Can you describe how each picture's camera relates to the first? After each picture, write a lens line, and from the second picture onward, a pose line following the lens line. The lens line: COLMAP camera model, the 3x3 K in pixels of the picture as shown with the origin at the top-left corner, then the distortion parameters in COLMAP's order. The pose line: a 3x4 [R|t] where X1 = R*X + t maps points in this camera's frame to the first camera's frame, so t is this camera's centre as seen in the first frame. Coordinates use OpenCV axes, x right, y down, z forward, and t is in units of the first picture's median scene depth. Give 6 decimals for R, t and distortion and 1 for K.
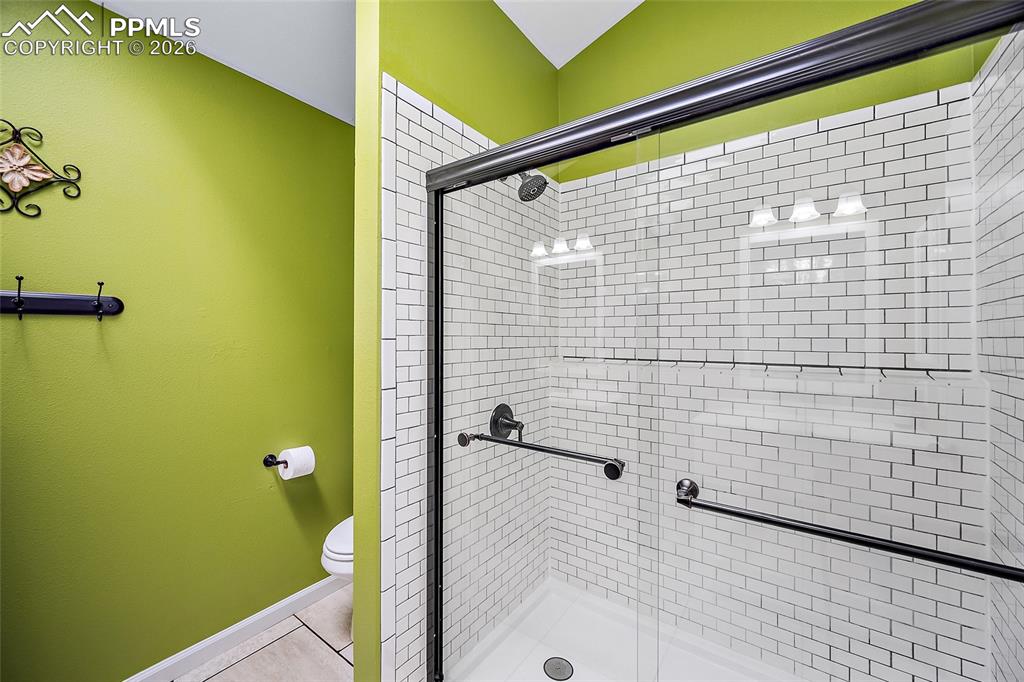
lens RADIAL K [[399.4, 0, 504.6], [0, 399.4, 334.7], [0, 0, 1]] dist [-0.005726, -0.000334]
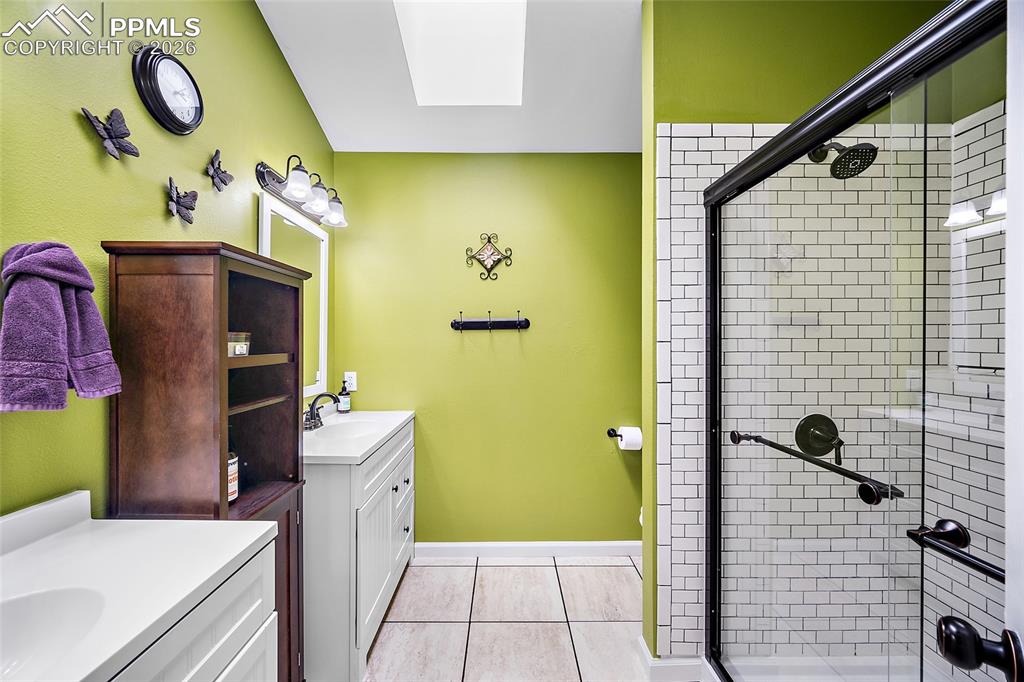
lens RADIAL K [[399.6, 0, 514.9], [0, 399.6, 346.1], [0, 0, 1]] dist [-0.015649, 0.000037]
pose [[0.598812, 0.004301, -0.800878, 0.382816], [0.008341, 0.999898, 0.011607, 0.006263], [0.800846, -0.013630, 0.598715, -0.085164]]
